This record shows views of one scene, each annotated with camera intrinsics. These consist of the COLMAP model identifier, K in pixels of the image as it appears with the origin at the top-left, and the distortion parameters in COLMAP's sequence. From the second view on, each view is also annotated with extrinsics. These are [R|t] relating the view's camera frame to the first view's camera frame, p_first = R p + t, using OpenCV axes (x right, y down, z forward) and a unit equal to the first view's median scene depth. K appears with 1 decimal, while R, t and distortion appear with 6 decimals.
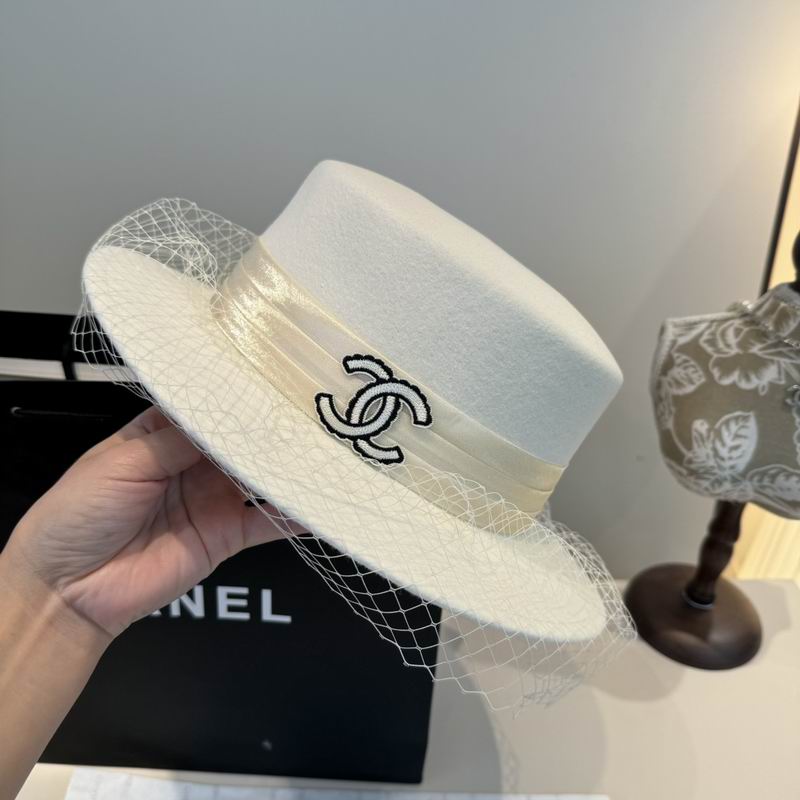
lens RADIAL K [[770.3, 0, 381.1], [0, 770.3, 410.8], [0, 0, 1]] dist [0.058912, -0.217518]
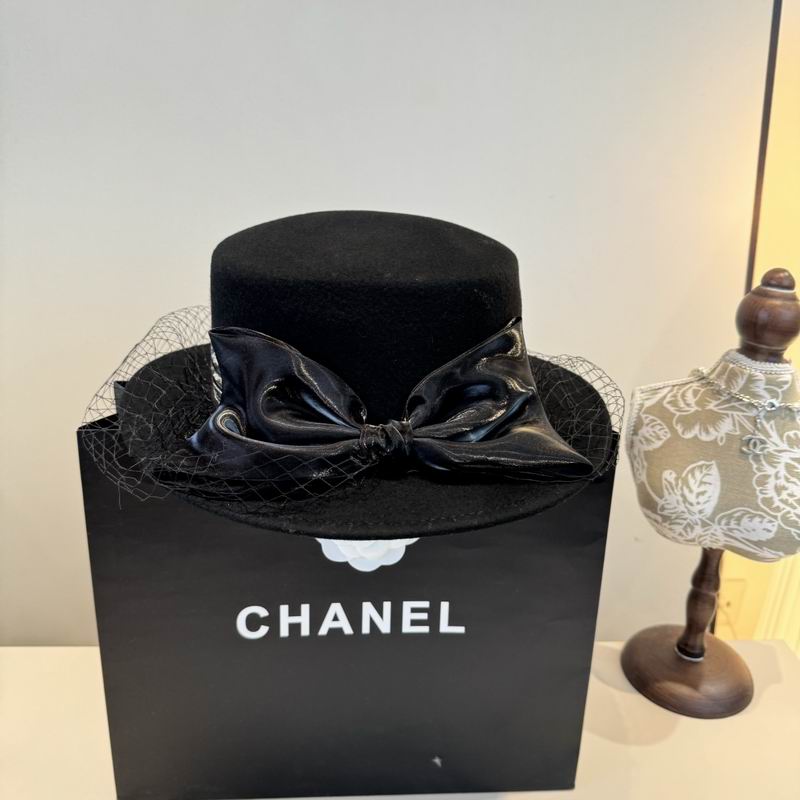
lens RADIAL K [[770.3, 0, 381.1], [0, 770.3, 410.8], [0, 0, 1]] dist [0.058912, -0.217518]
pose [[0.999683, -0.016242, -0.019253, 0.016677], [0.012541, 0.983804, -0.178808, 0.122390], [0.021845, 0.178510, 0.983696, -0.133026]]
